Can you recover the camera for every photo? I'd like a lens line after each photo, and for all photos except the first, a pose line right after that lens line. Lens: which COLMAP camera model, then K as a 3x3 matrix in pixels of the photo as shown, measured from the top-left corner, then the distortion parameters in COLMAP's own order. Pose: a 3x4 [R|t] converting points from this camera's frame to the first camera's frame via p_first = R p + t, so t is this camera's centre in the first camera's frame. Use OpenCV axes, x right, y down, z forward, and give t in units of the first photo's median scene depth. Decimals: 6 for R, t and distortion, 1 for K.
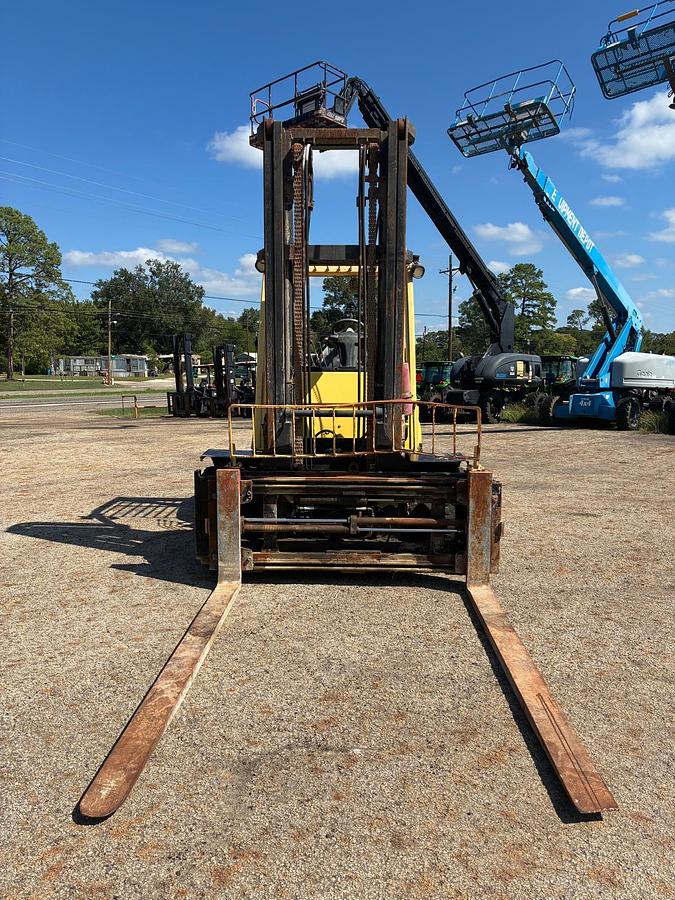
lens RADIAL K [[681.5, 0, 335.3], [0, 681.5, 448.8], [0, 0, 1]] dist [0.041988, -0.049228]
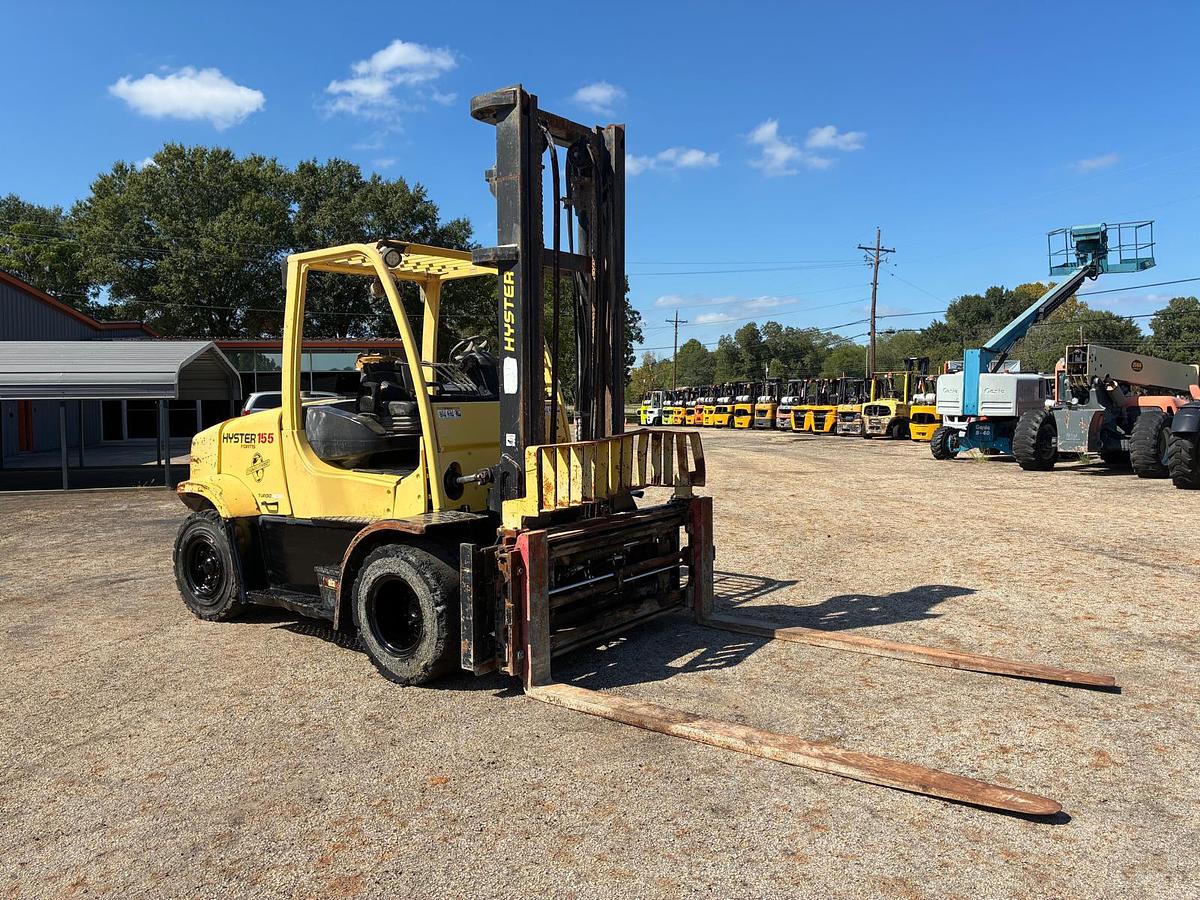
lens RADIAL K [[908.6, 0, 600.8], [0, 908.6, 442.7], [0, 0, 1]] dist [0.041988, -0.049228]
pose [[-0.609933, 0.049115, -0.790929, 0.051197], [-0.084177, 0.988415, 0.126292, -0.011458], [0.787969, 0.143608, -0.598733, 0.095027]]
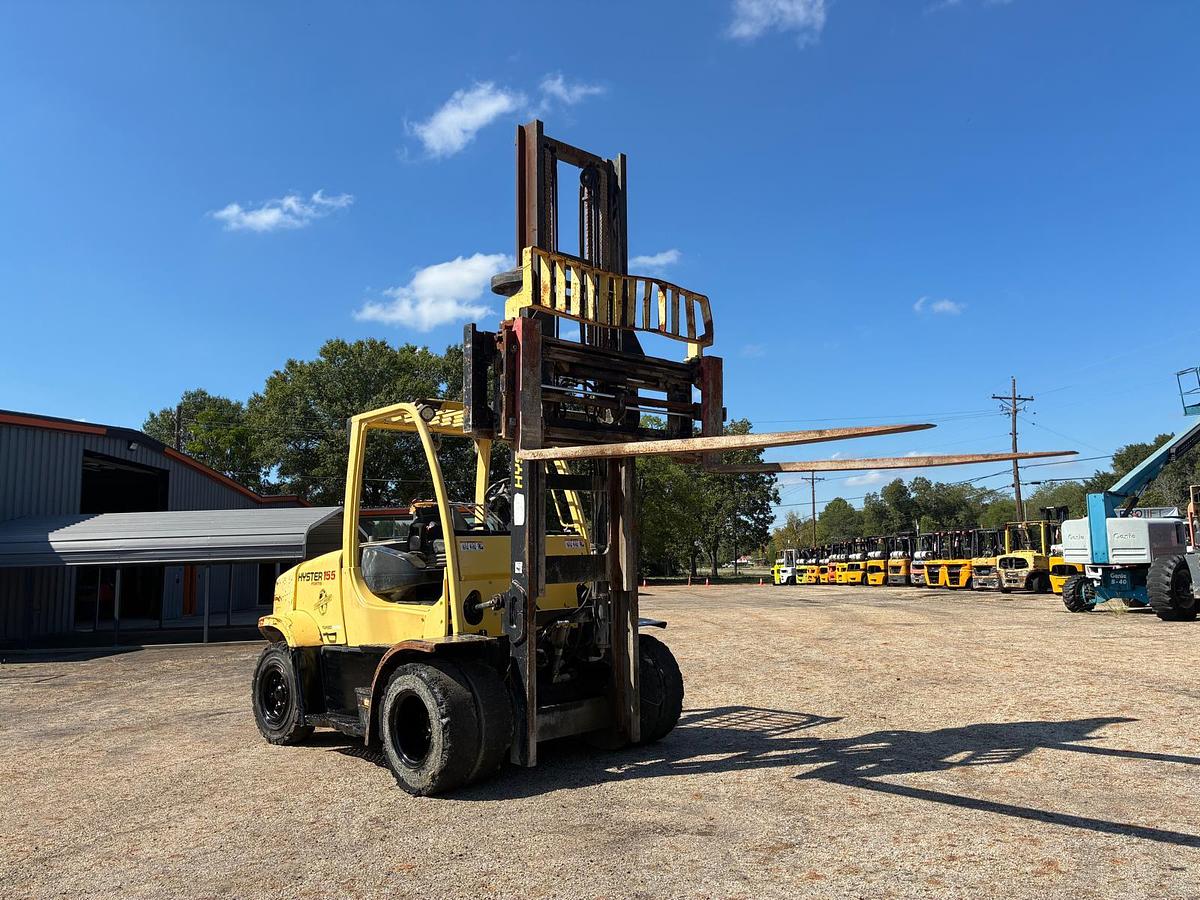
lens RADIAL K [[908.6, 0, 599.0], [0, 908.6, 442.3], [0, 0, 1]] dist [0.041988, -0.049228]
pose [[-0.728382, -0.067080, -0.681880, 0.049165], [-0.051988, 0.997738, -0.042619, -0.010113], [0.683196, 0.004407, -0.730221, 0.107658]]
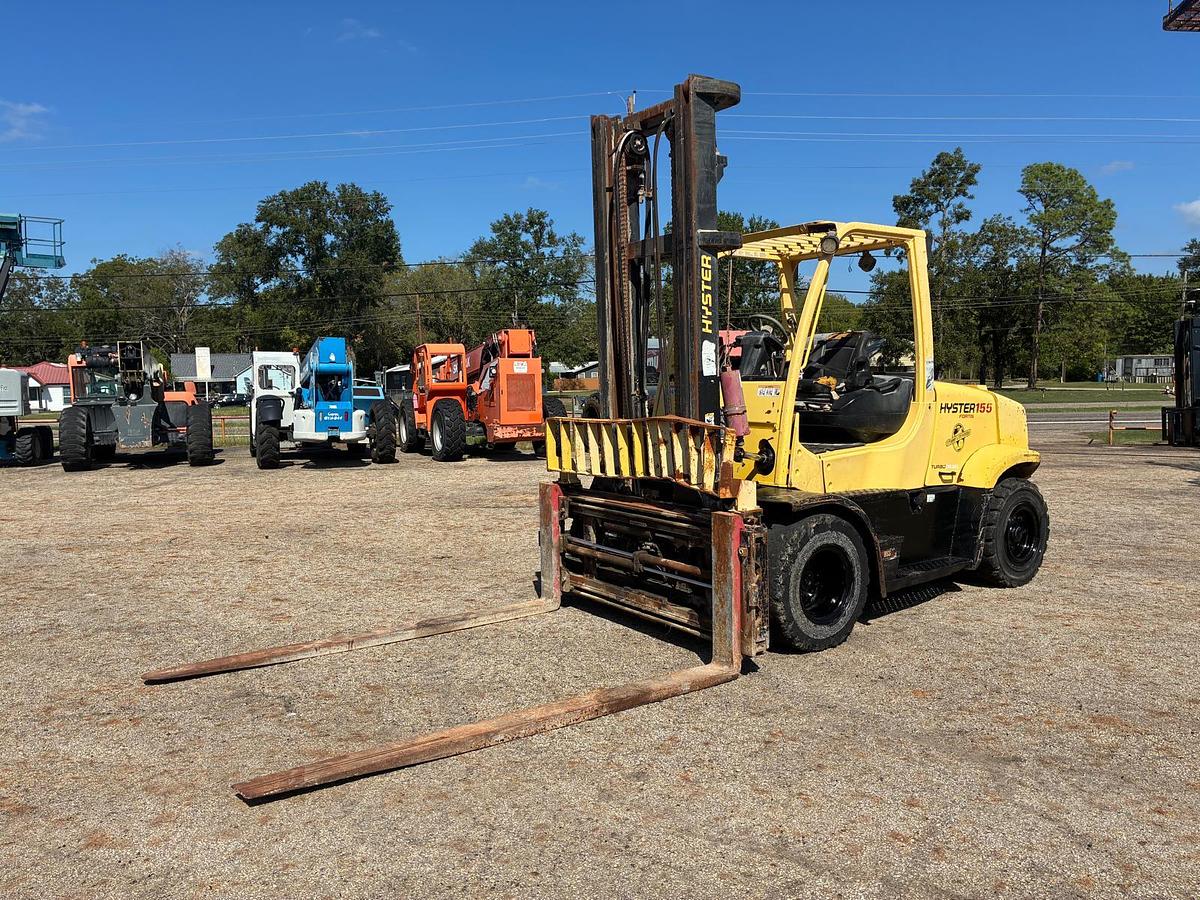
lens RADIAL K [[908.6, 0, 603.5], [0, 908.6, 440.5], [0, 0, 1]] dist [0.041988, -0.049228]
pose [[0.601804, 0.045858, -0.797326, 0.052443], [-0.080211, 0.996773, -0.003212, -0.001834], [0.794606, 0.065888, 0.603540, 0.015595]]
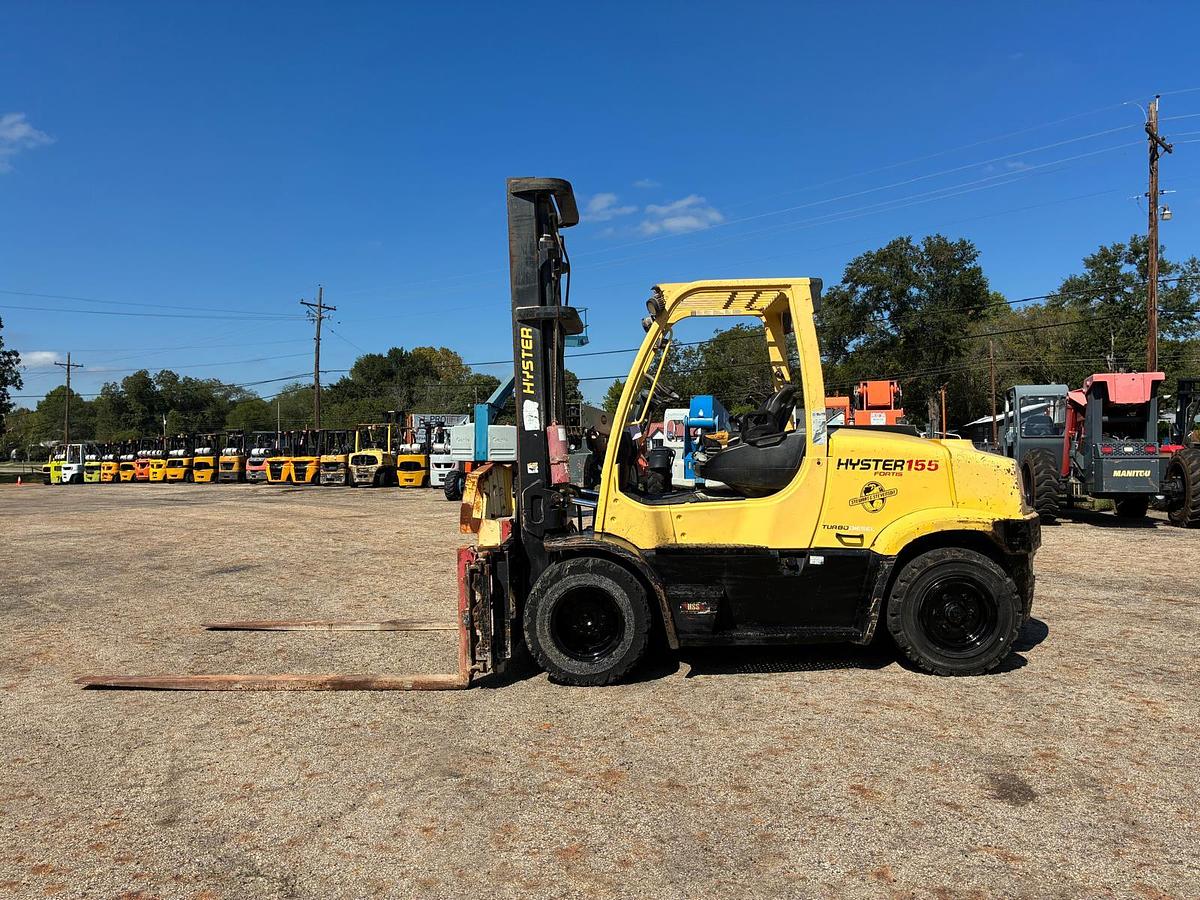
lens RADIAL K [[908.6, 0, 605.1], [0, 908.6, 434.8], [0, 0, 1]] dist [0.041988, -0.049228]
pose [[-0.010853, -0.004933, -0.999929, 0.079289], [-0.103702, 0.994601, -0.003781, -0.007144], [0.994549, 0.103654, -0.011306, 0.066531]]
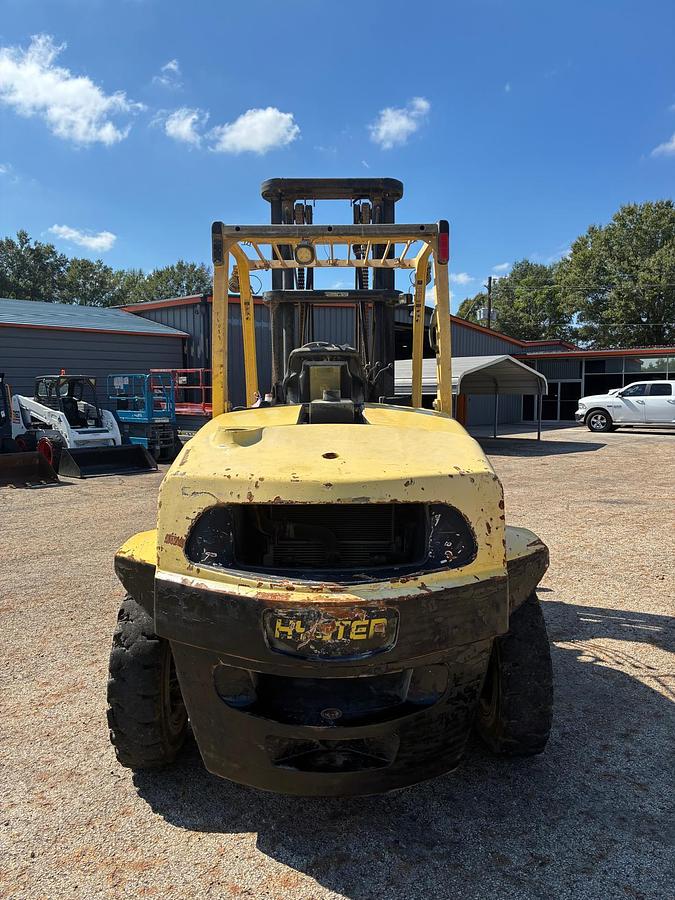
lens RADIAL K [[681.5, 0, 341.9], [0, 681.5, 447.9], [0, 0, 1]] dist [0.041988, -0.049228]
pose [[-0.999613, 0.006554, -0.027044, 0.000878], [0.001048, 0.980043, 0.198784, -0.015779], [0.027807, 0.198678, -0.979670, 0.127185]]
